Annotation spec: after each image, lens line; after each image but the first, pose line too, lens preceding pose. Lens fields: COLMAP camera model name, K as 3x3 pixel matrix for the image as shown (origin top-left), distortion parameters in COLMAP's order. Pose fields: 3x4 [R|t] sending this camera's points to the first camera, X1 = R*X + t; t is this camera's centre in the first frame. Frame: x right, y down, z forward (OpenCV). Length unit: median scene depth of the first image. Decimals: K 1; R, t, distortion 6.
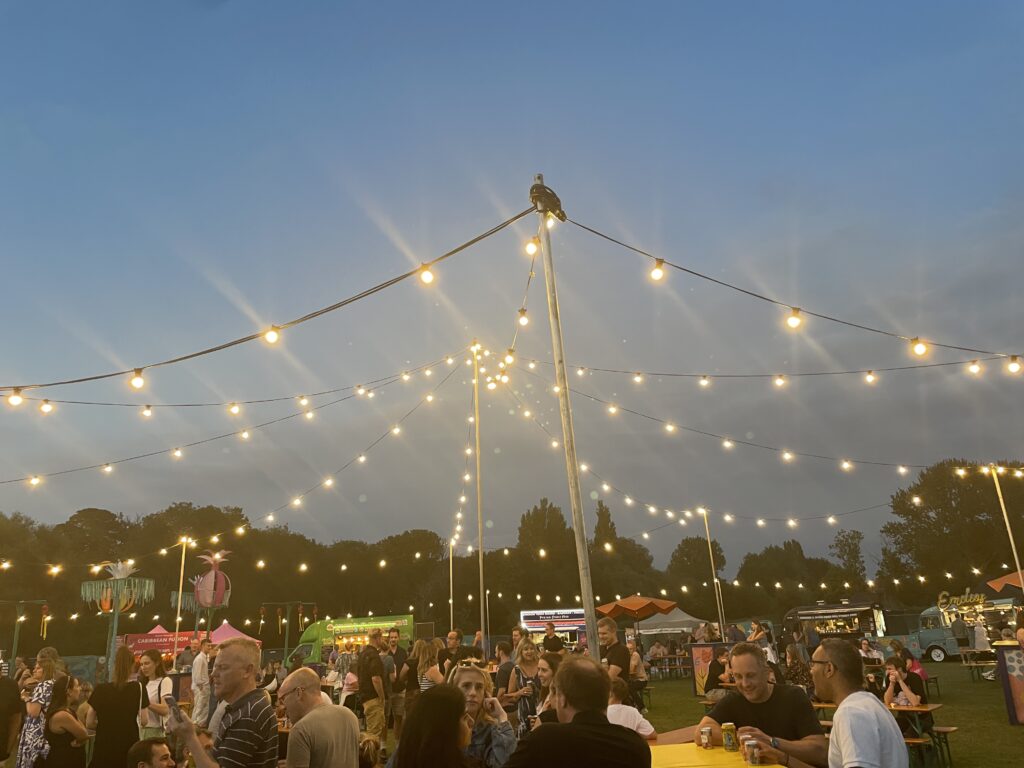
lens RADIAL K [[775.4, 0, 512.0], [0, 775.4, 384.0], [0, 0, 1]] dist [0.115889, -0.164630]
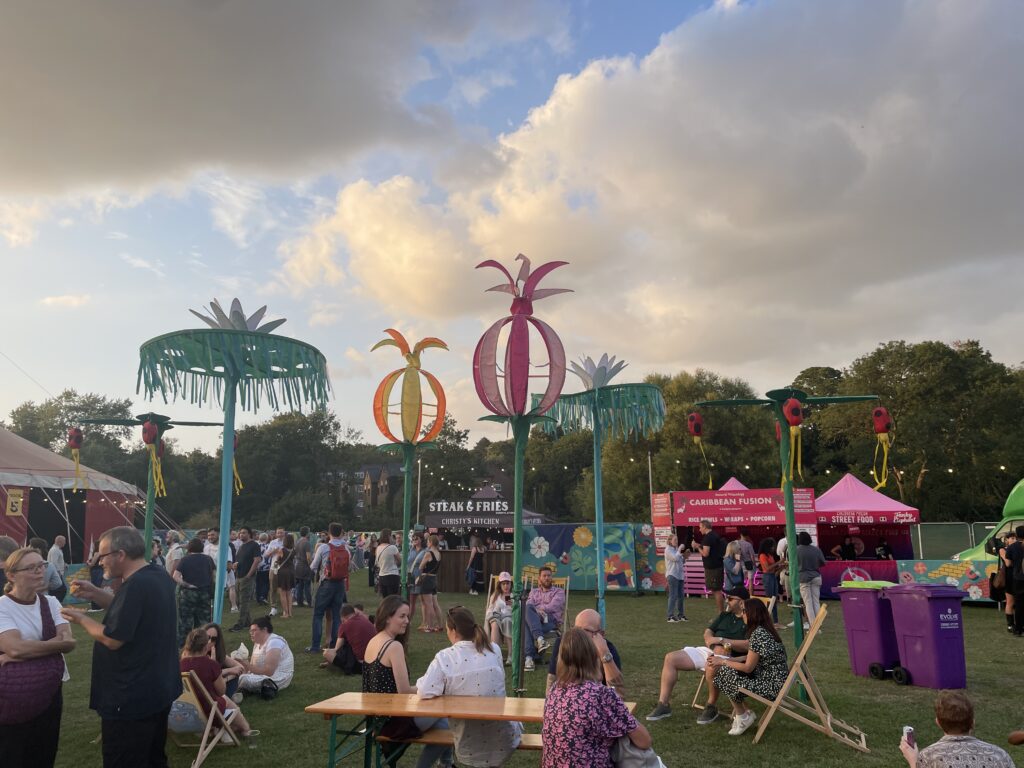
lens RADIAL K [[775.4, 0, 512.0], [0, 775.4, 384.0], [0, 0, 1]] dist [0.115889, -0.164630]
pose [[0.616204, -0.103096, -0.780810, -0.023543], [0.229972, 0.971743, 0.053184, 0.052346], [0.753263, -0.212337, 0.622501, 0.163767]]
